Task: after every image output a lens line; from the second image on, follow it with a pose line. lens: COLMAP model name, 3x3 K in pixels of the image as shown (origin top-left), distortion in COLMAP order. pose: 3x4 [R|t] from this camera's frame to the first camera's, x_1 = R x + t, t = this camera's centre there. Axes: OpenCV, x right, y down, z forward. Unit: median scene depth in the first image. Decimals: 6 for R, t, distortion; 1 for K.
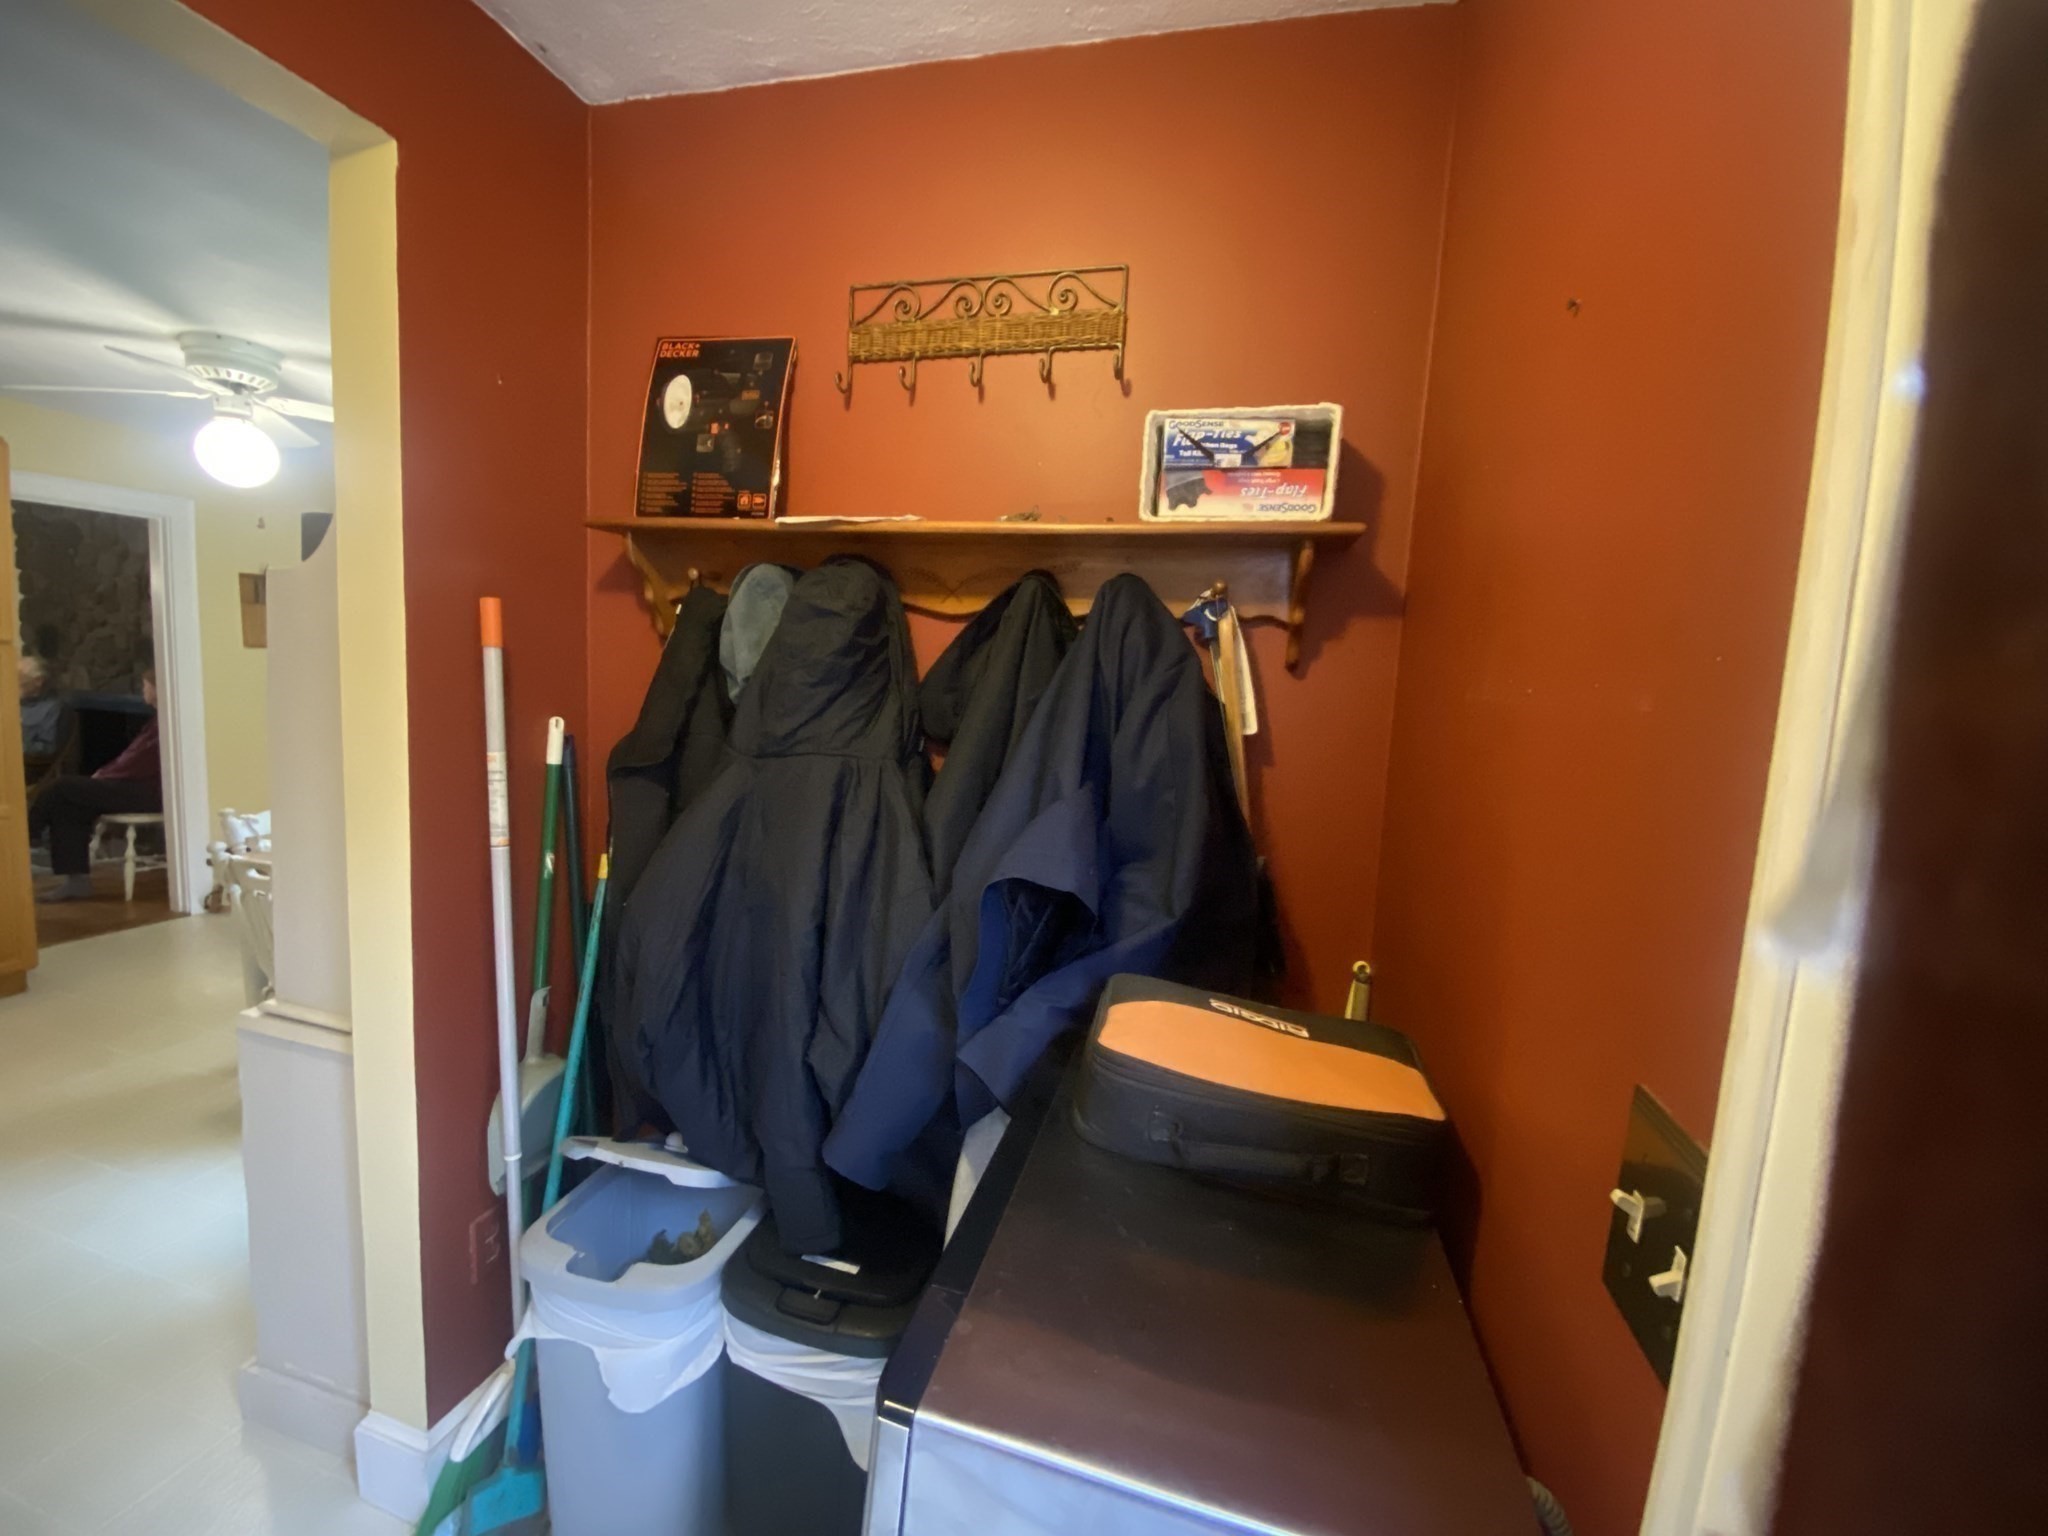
lens RADIAL K [[824.1, 0, 1024.0], [0, 824.1, 768.0], [0, 0, 1]] dist [0.001358, 0.000199]
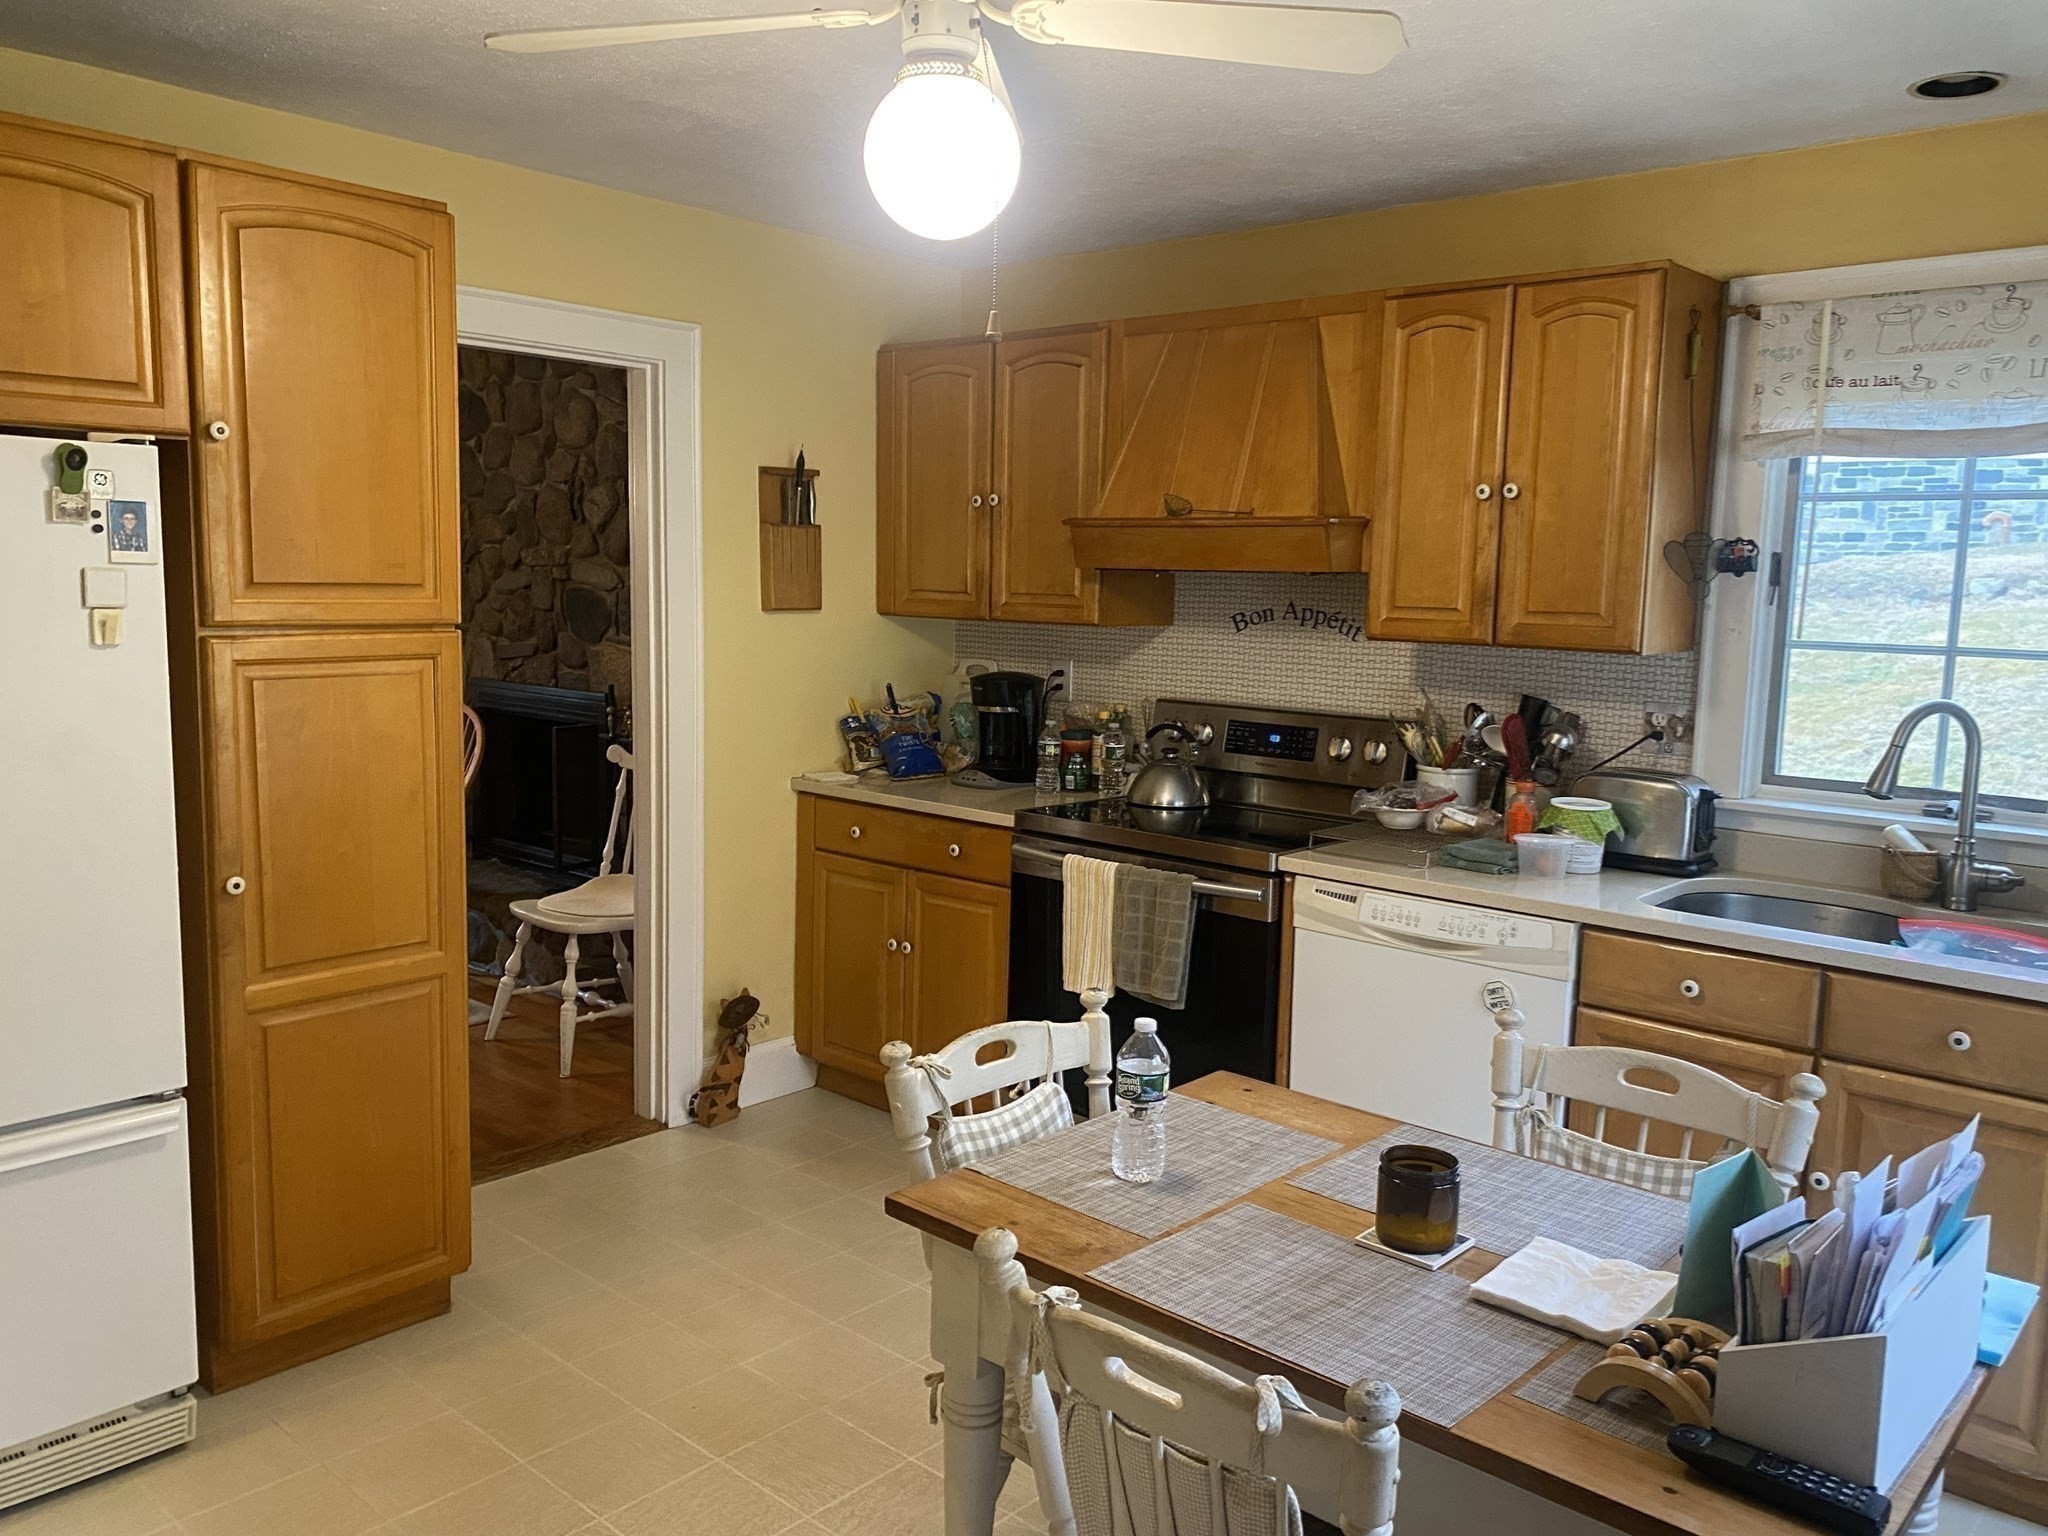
lens RADIAL K [[1560.7, 0, 1033.6], [0, 1560.7, 770.2], [0, 0, 1]] dist [0.101698, -0.206629]
pose [[0.891284, 0.021516, -0.452935, -0.356966], [-0.019630, 0.999768, 0.008865, -0.059526], [0.453020, 0.000990, 0.891500, 0.218361]]
